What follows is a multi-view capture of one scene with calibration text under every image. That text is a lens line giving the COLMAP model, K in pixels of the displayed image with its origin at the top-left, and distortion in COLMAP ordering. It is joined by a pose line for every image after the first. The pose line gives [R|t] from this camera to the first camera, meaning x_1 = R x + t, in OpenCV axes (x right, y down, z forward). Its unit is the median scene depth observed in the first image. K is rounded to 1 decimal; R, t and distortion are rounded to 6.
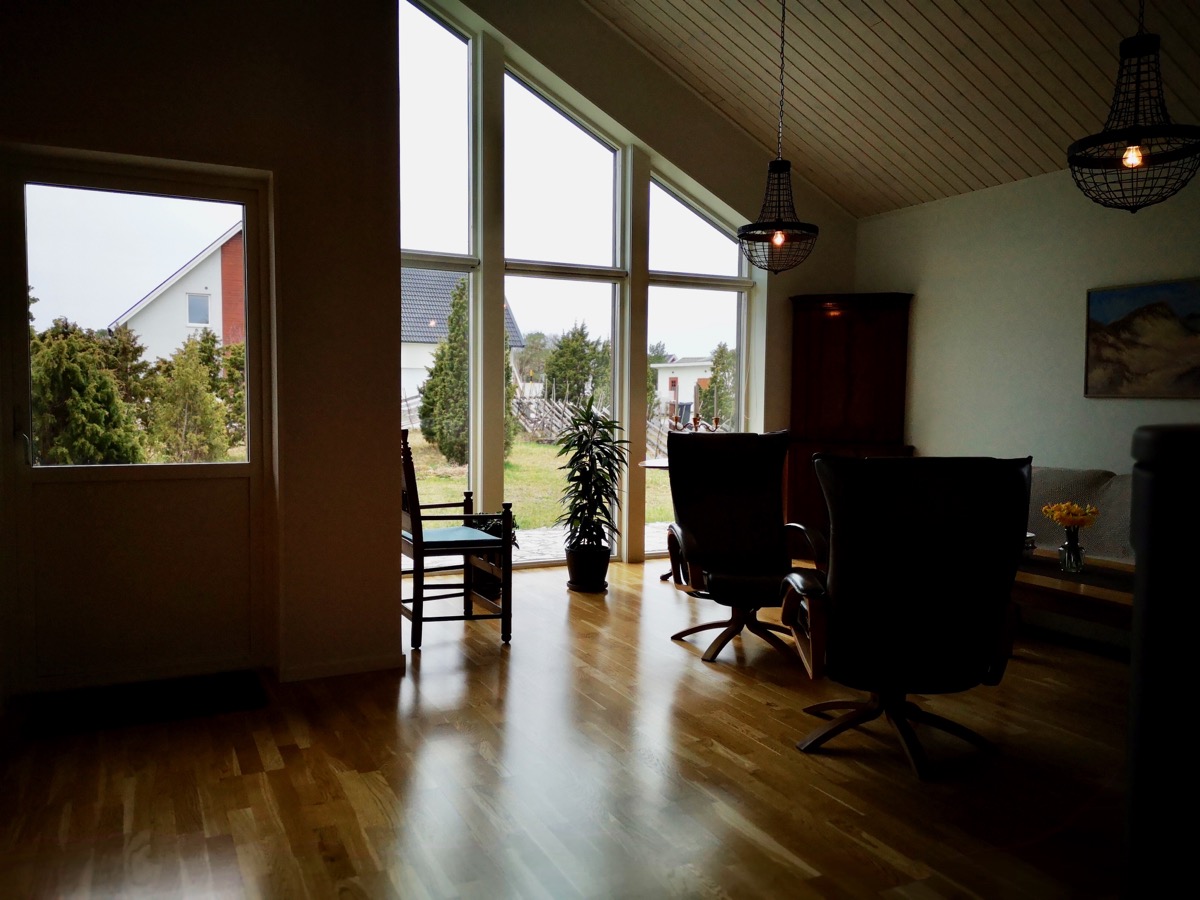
lens RADIAL K [[940.7, 0, 601.0], [0, 940.7, 450.8], [0, 0, 1]] dist [0.011265, 0.002642]
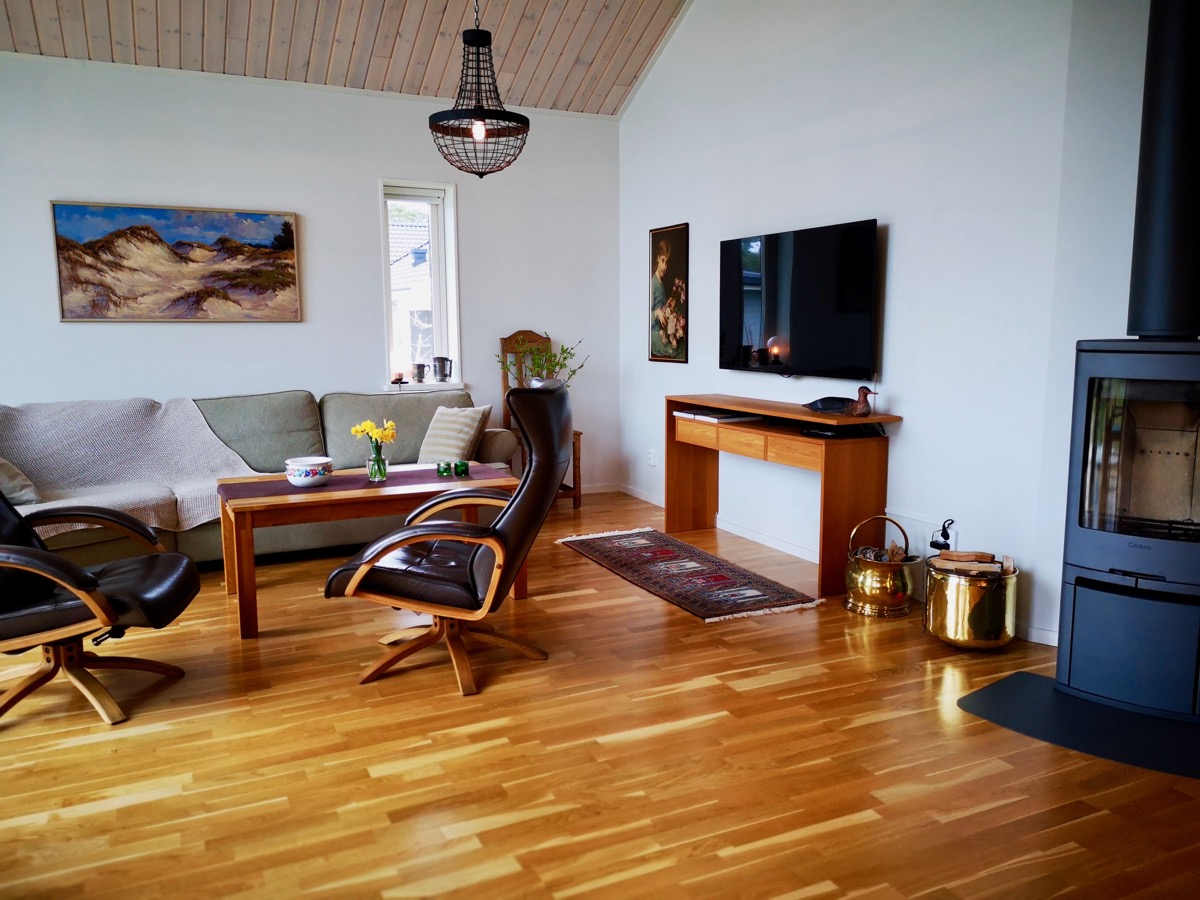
lens RADIAL K [[940.7, 0, 601.5], [0, 940.7, 450.4], [0, 0, 1]] dist [0.011265, 0.002642]
pose [[-0.001332, -0.154071, 0.988059, -0.431536], [0.059119, 0.986319, 0.153880, -0.046205], [-0.998250, 0.058618, 0.007795, 0.505988]]
